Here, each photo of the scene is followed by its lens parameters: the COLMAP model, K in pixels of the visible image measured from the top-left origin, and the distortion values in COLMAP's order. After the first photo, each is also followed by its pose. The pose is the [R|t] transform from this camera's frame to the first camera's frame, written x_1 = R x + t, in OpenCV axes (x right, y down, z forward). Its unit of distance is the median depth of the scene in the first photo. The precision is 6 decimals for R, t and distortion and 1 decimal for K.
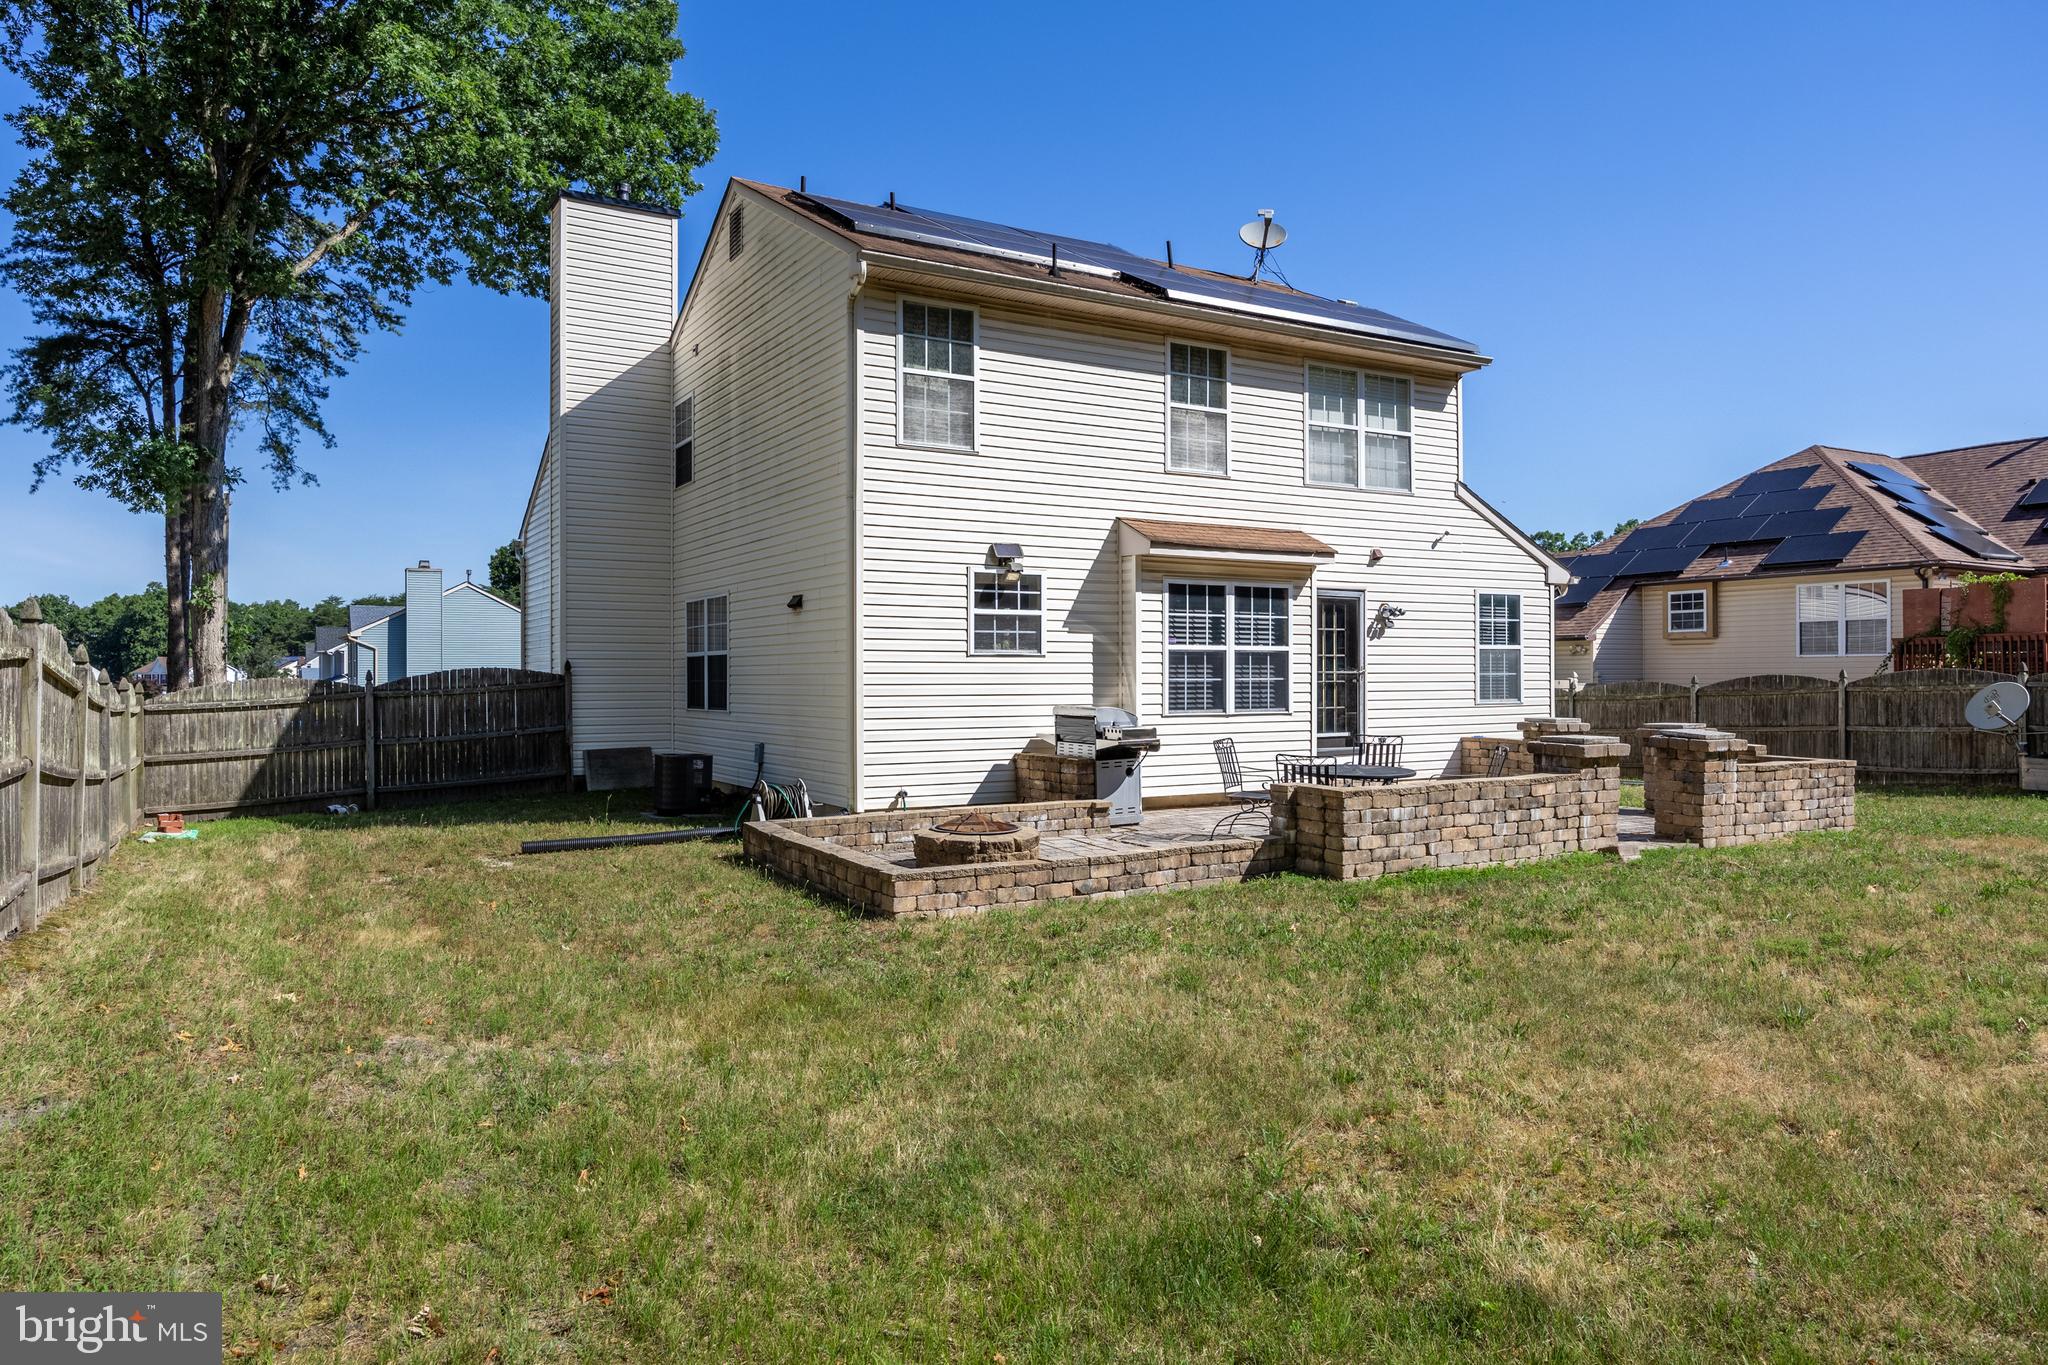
lens RADIAL K [[1321.9, 0, 1024.0], [0, 1321.9, 682.5], [0, 0, 1]] dist [-0.004620, -0.001154]
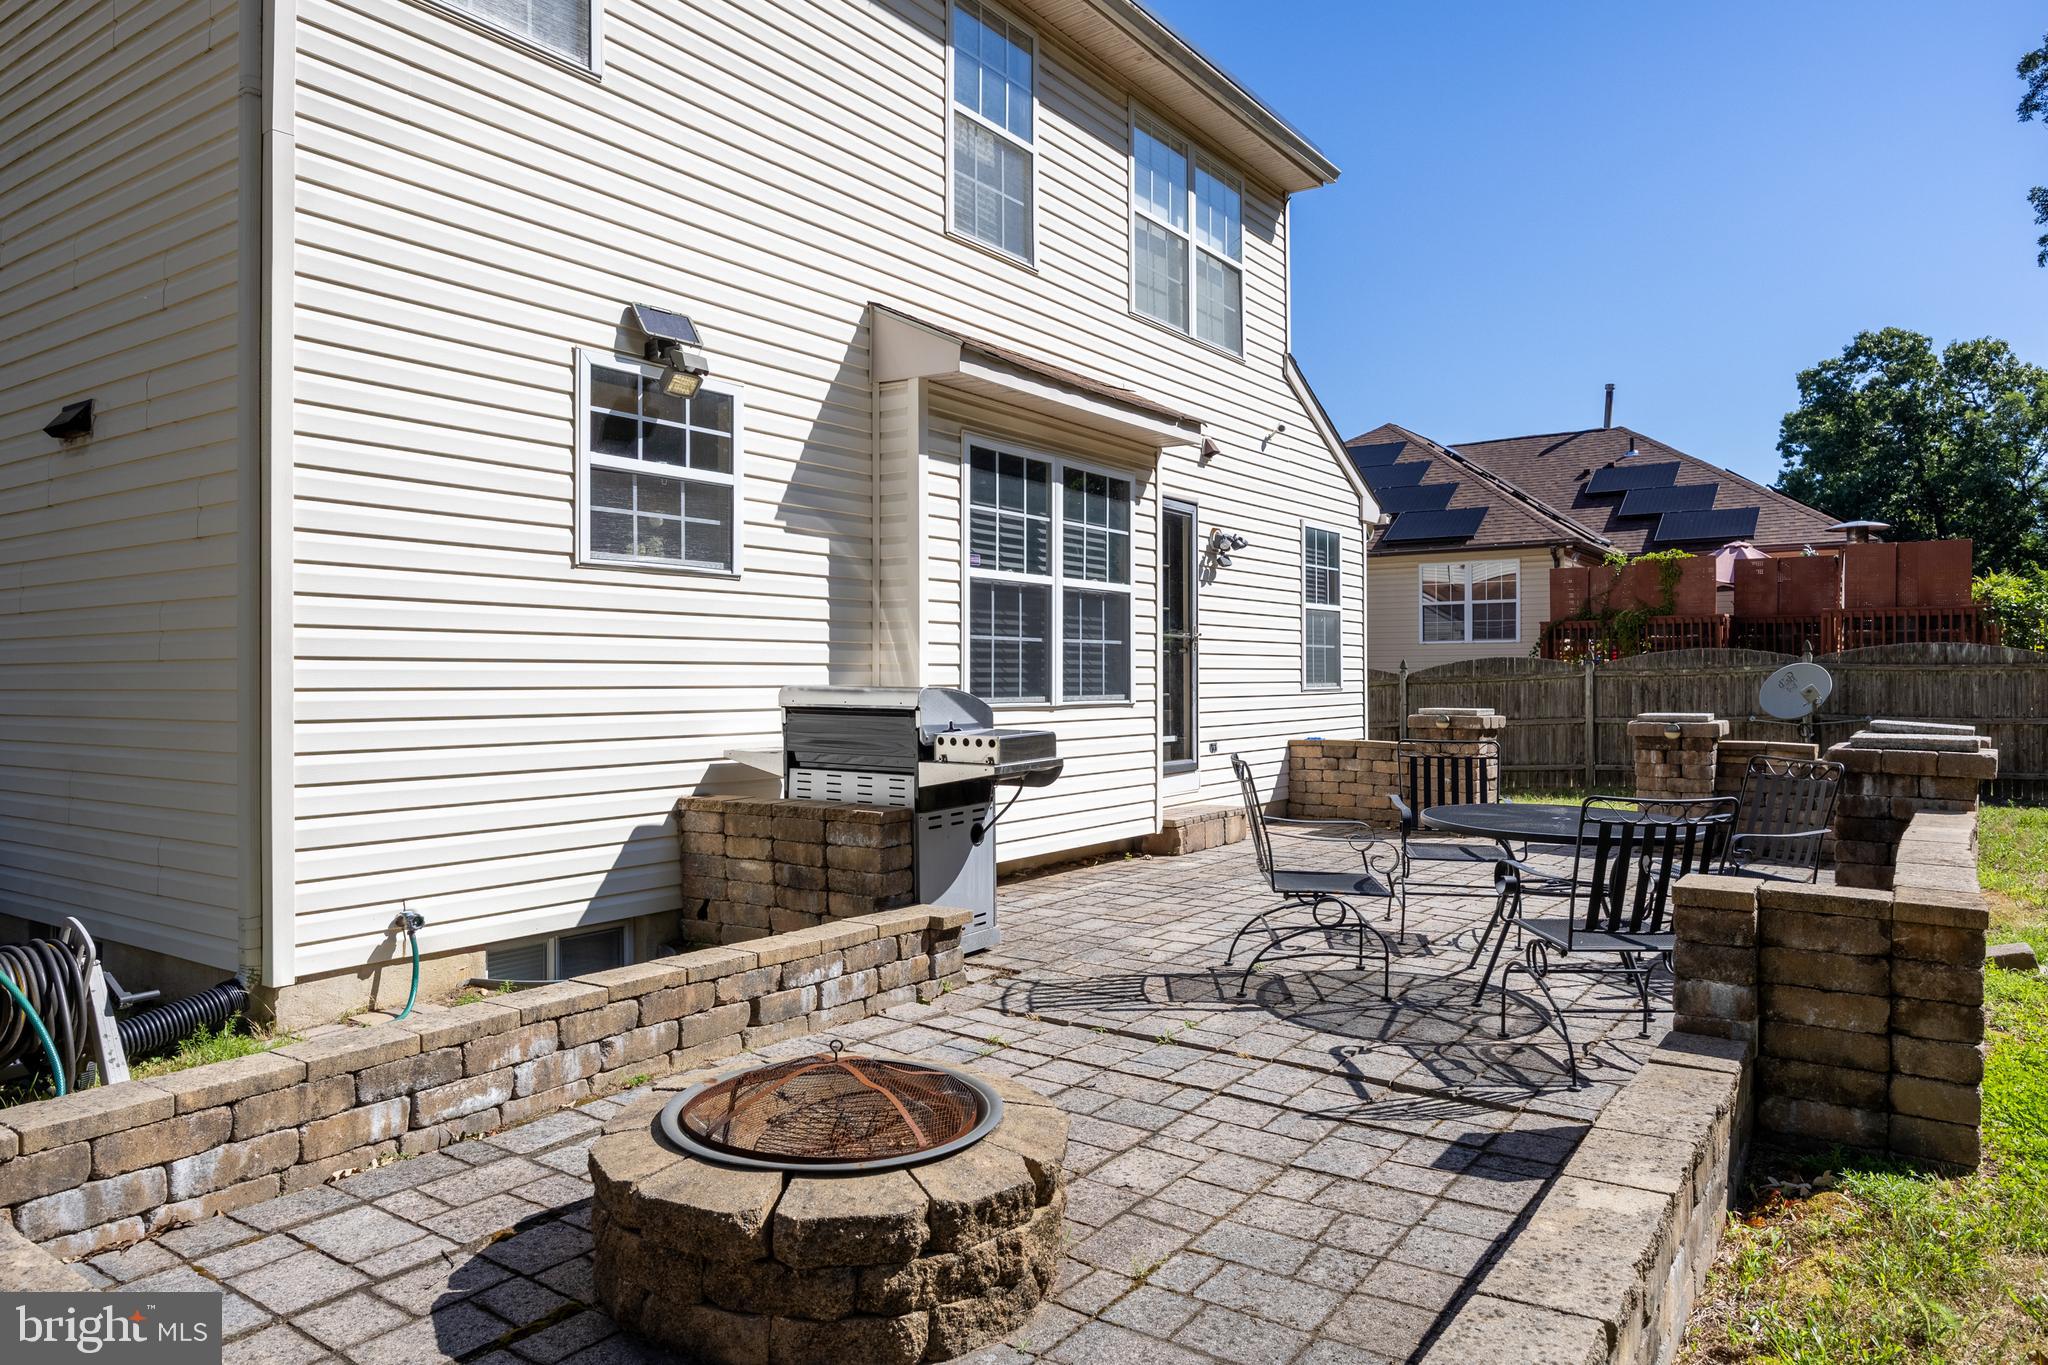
lens RADIAL K [[1321.9, 0, 1024.0], [0, 1321.9, 682.5], [0, 0, 1]] dist [-0.004620, -0.001154]
pose [[0.905378, -0.000529, 0.424606, -0.085420], [0.001609, 0.999996, -0.002186, 0.016316], [-0.424603, 0.002662, 0.905376, 0.539666]]
